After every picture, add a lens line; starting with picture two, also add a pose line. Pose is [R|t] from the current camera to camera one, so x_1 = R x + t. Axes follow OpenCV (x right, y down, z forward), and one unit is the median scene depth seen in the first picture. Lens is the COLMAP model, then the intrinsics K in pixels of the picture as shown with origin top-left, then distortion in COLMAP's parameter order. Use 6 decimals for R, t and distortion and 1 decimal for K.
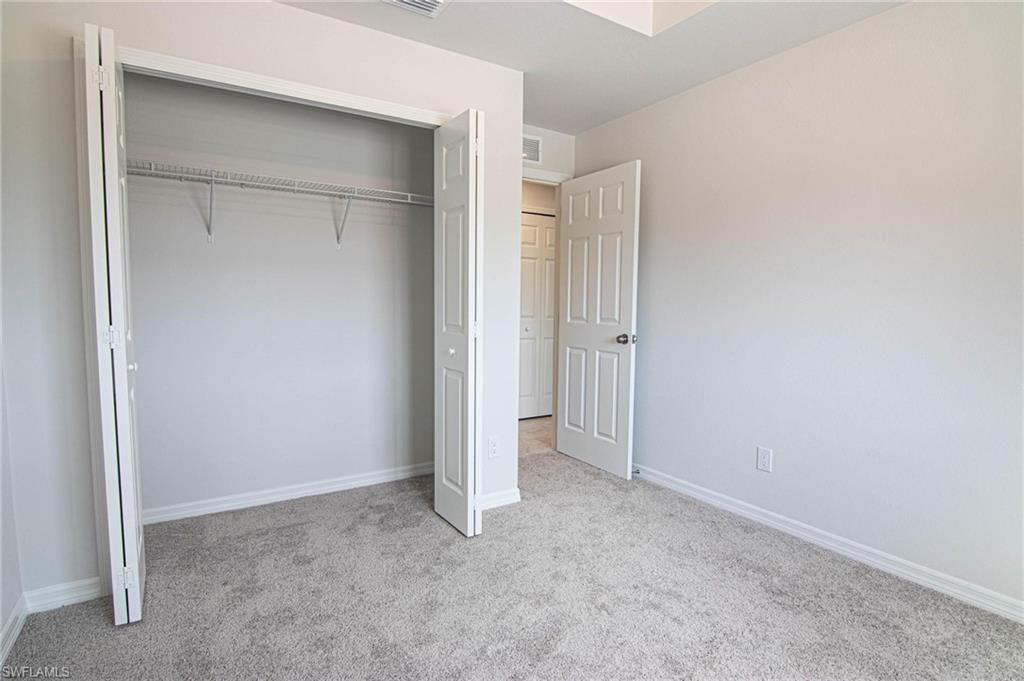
lens RADIAL K [[519.1, 0, 516.1], [0, 519.1, 342.0], [0, 0, 1]] dist [-0.011264, -0.005305]
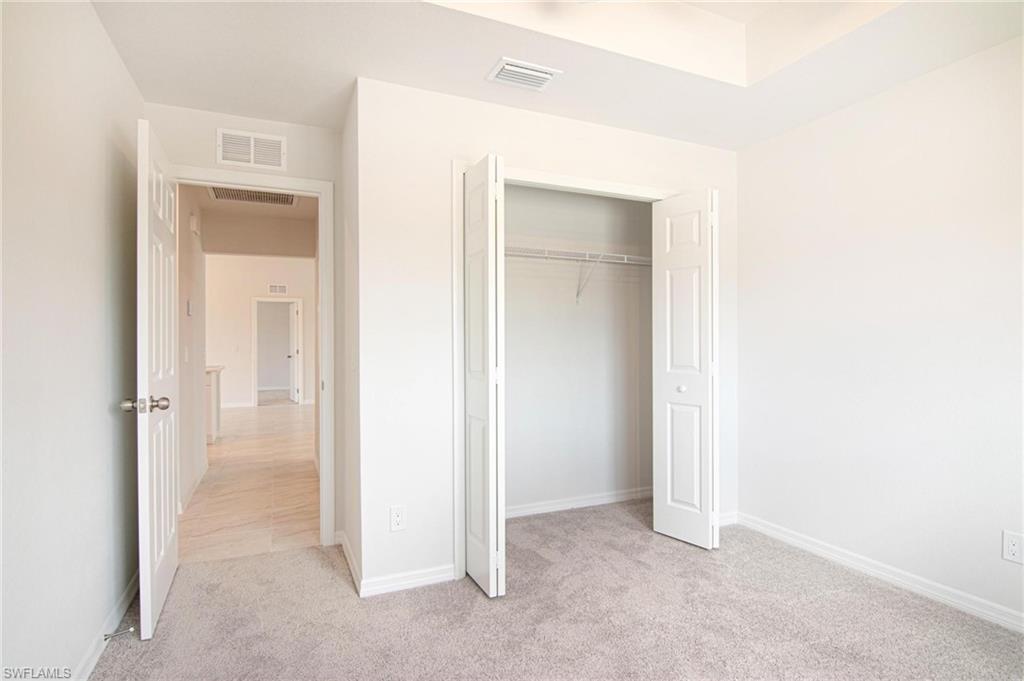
lens RADIAL K [[519.1, 0, 506.1], [0, 519.1, 341.5], [0, 0, 1]] dist [-0.011264, -0.005305]
pose [[0.989800, -0.014437, -0.141729, -0.323660], [0.002484, 0.996449, -0.084158, 0.010209], [0.142440, 0.082948, 0.986322, -0.202909]]
